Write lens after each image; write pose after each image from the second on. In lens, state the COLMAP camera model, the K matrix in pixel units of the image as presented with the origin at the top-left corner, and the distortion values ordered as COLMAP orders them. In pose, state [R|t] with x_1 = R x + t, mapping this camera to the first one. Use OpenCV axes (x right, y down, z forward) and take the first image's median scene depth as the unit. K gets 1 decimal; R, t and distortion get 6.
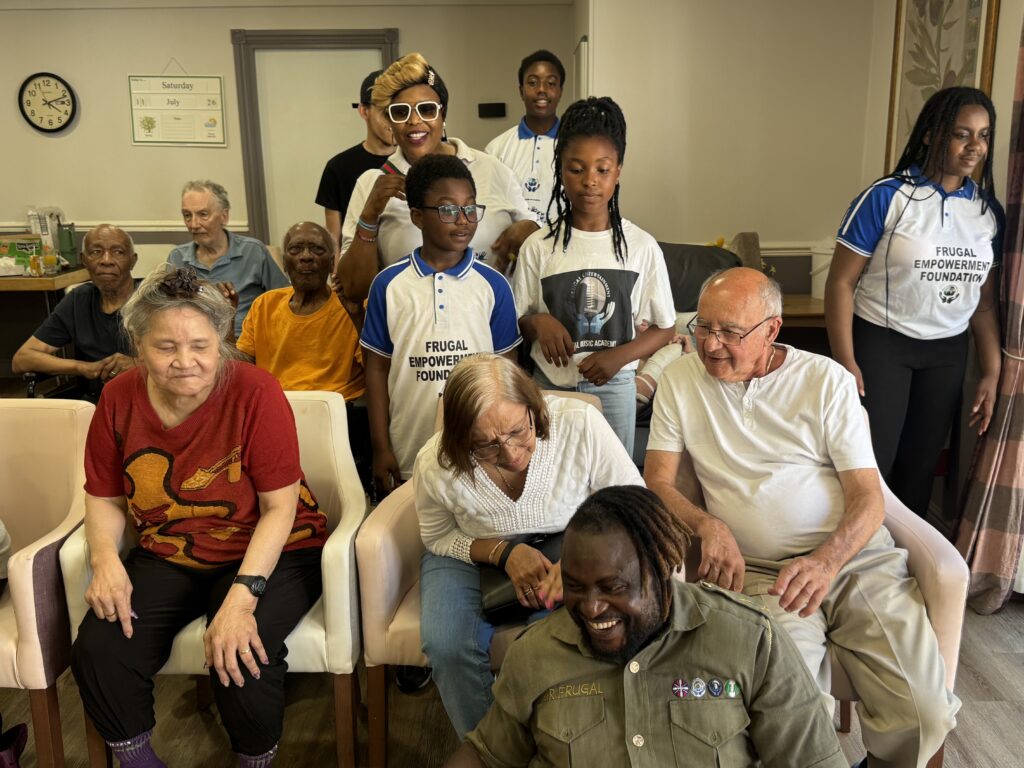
lens RADIAL K [[1015.7, 0, 505.4], [0, 1015.7, 387.8], [0, 0, 1]] dist [0.013503, -0.036978]
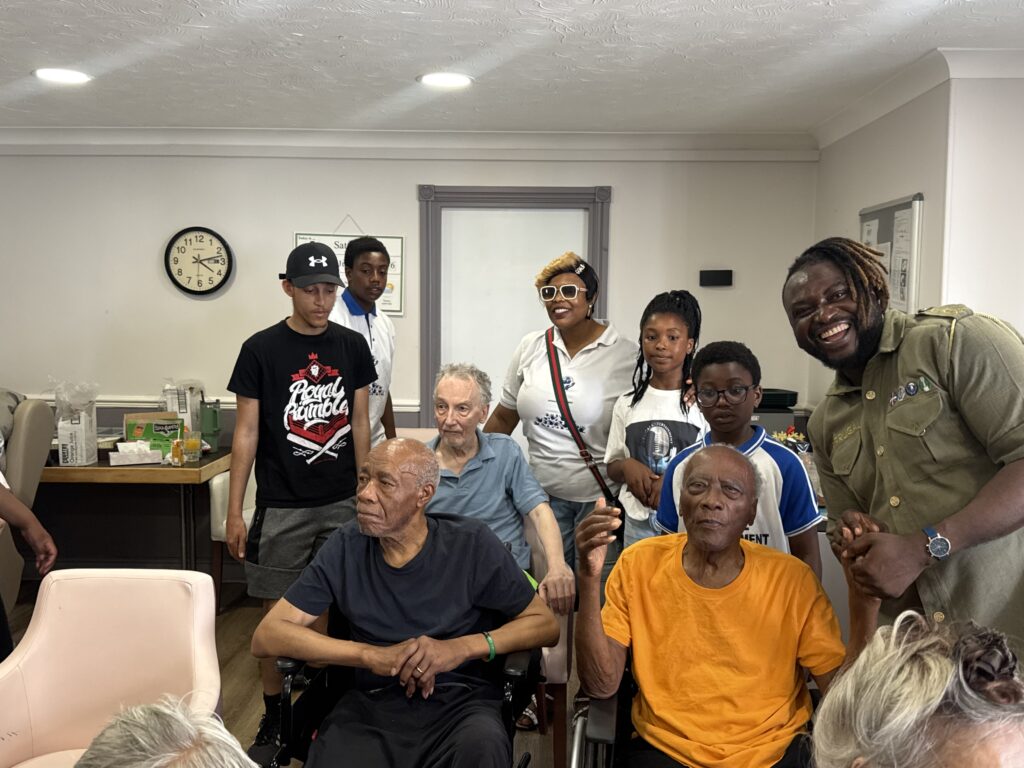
lens RADIAL K [[999.1, 0, 505.1], [0, 999.1, 381.4], [0, 0, 1]] dist [0.131426, -0.192571]
pose [[0.999494, 0.022603, -0.022365, -0.171912], [-0.025887, 0.986851, -0.159545, -0.050821], [0.018464, 0.160043, 0.986937, 0.179388]]
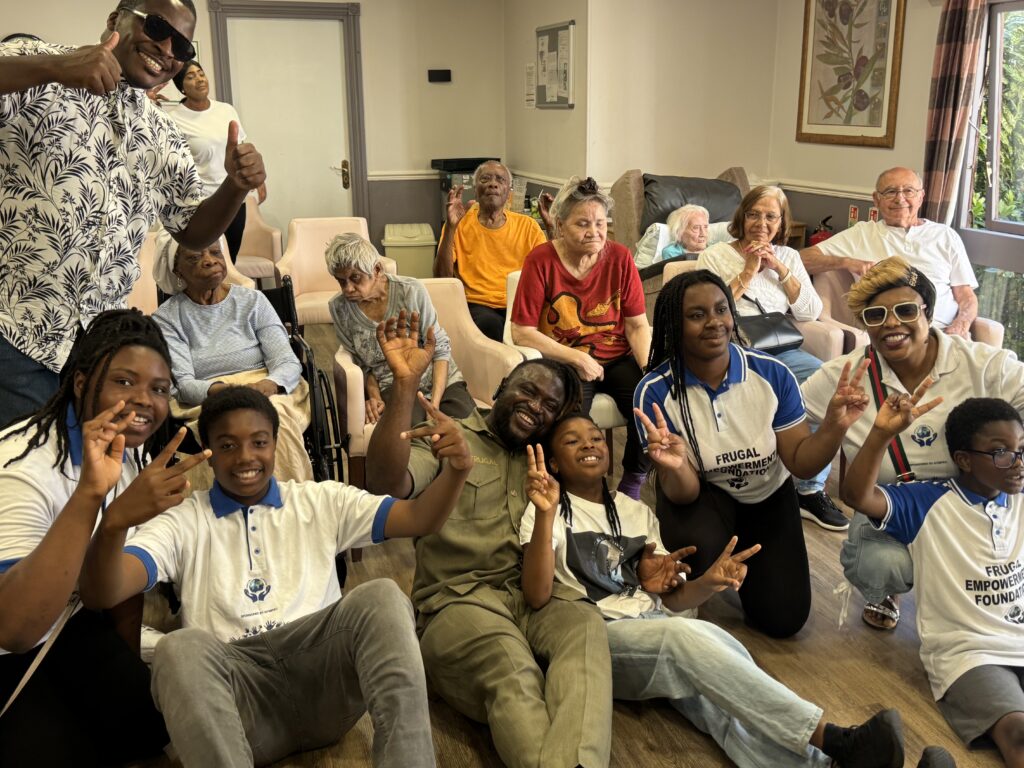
lens RADIAL K [[1029.9, 0, 512.9], [0, 1029.9, 381.3], [0, 0, 1]] dist [0.285801, -0.680090]
pose [[0.946188, -0.072080, 0.315489, -0.350102], [0.067051, 0.997390, 0.026780, 0.056072], [-0.316596, -0.004185, 0.948551, -0.199893]]
